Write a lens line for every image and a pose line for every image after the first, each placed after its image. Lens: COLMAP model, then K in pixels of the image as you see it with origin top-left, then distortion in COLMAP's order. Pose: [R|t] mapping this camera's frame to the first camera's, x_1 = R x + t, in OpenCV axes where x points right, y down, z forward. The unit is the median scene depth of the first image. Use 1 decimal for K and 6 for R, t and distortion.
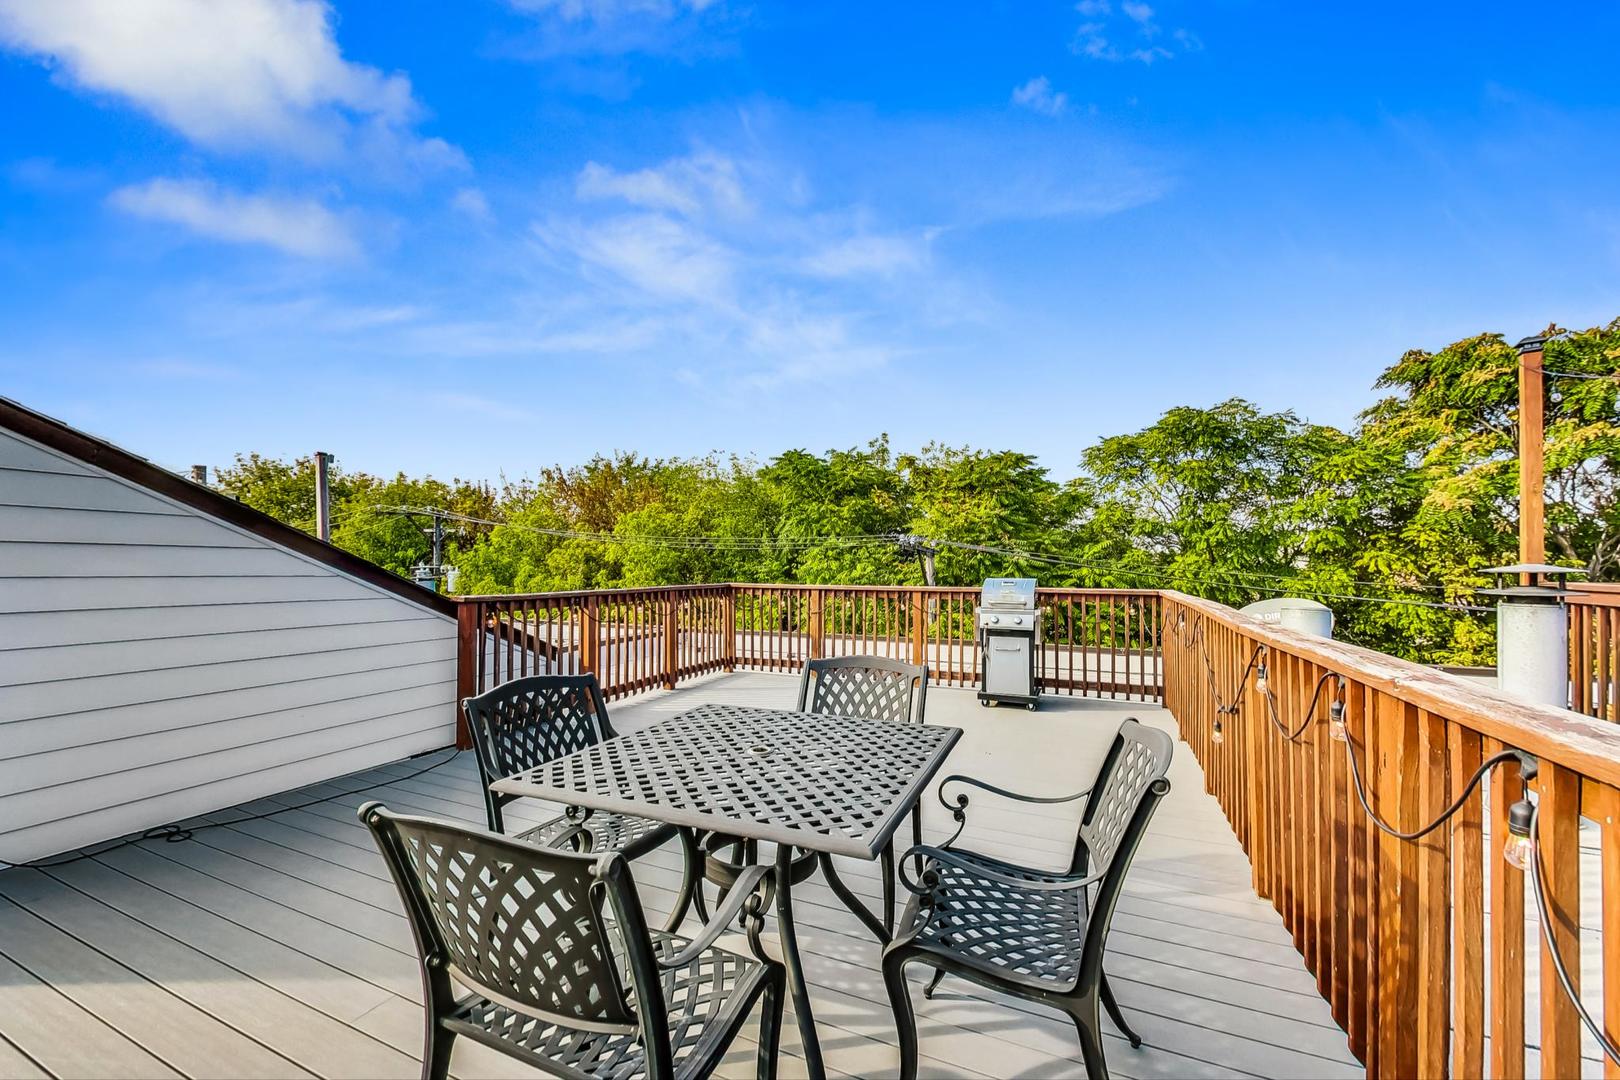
lens RADIAL K [[627.5, 0, 808.7], [0, 627.5, 561.1], [0, 0, 1]] dist [0.000503, -0.000002]
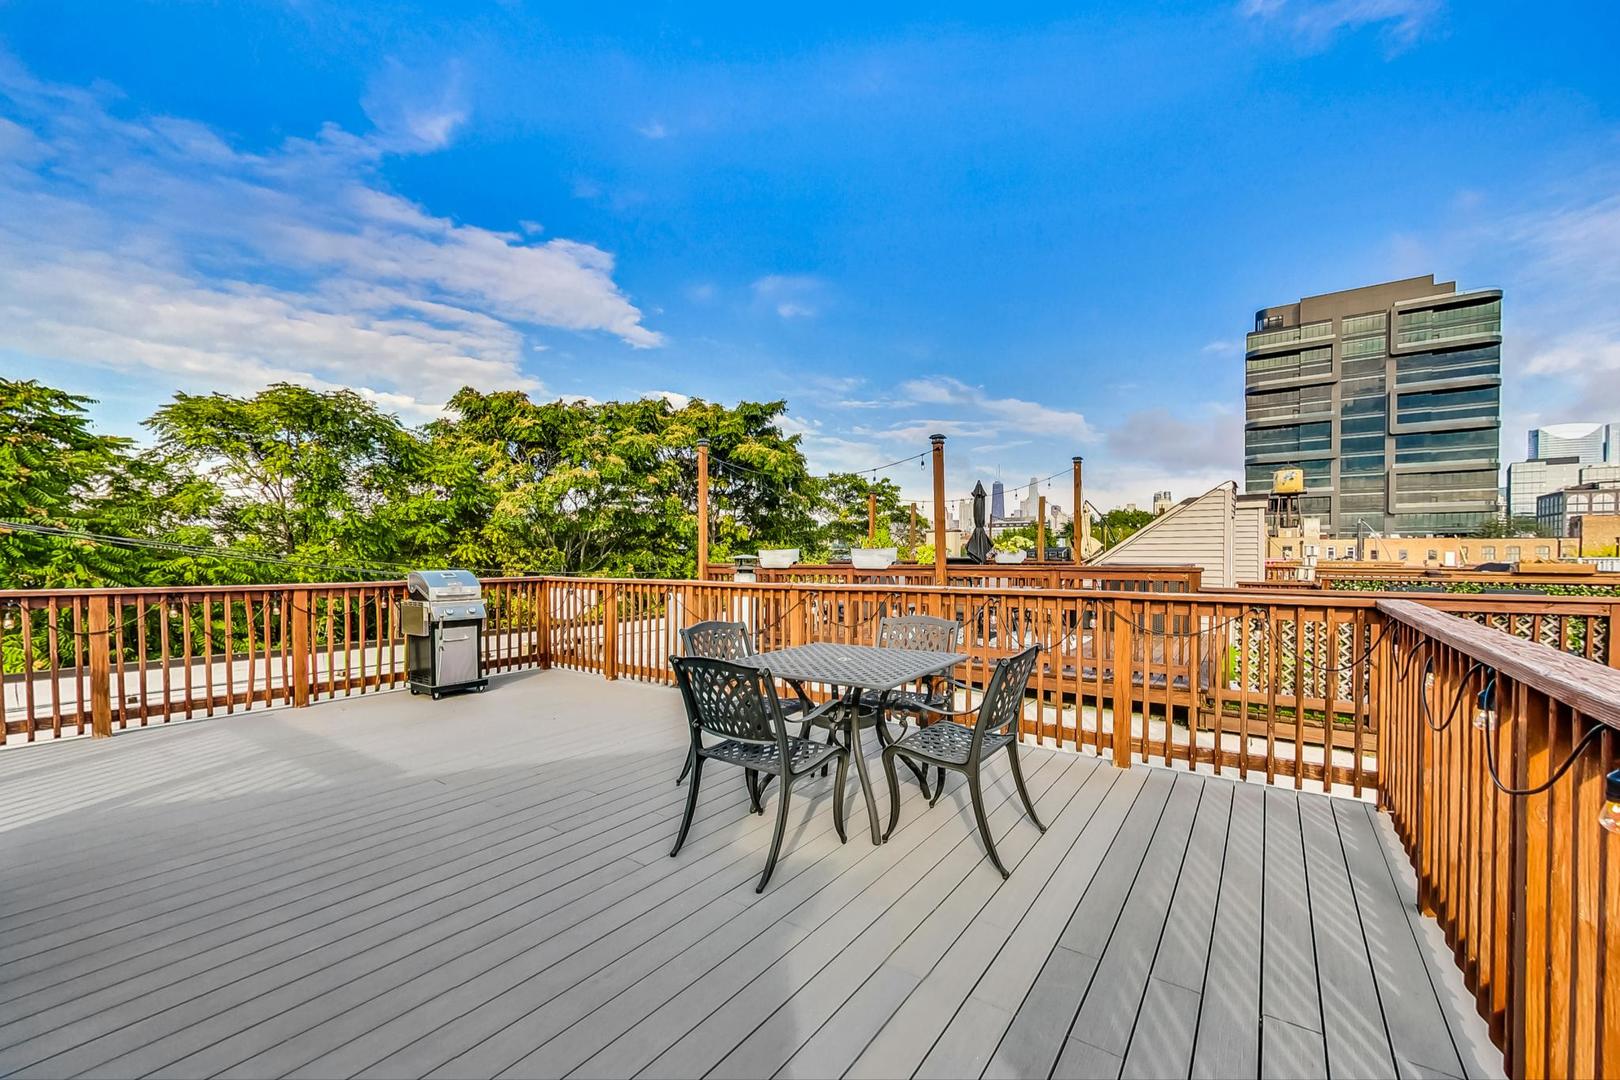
lens RADIAL K [[627.6, 0, 812.3], [0, 627.6, 536.5], [0, 0, 1]] dist [0.002880, 0.000319]
pose [[0.211896, 0.027977, 0.976892, -0.180995], [-0.006499, 0.999608, -0.027218, -0.002012], [-0.977271, -0.000581, 0.211995, 0.062152]]
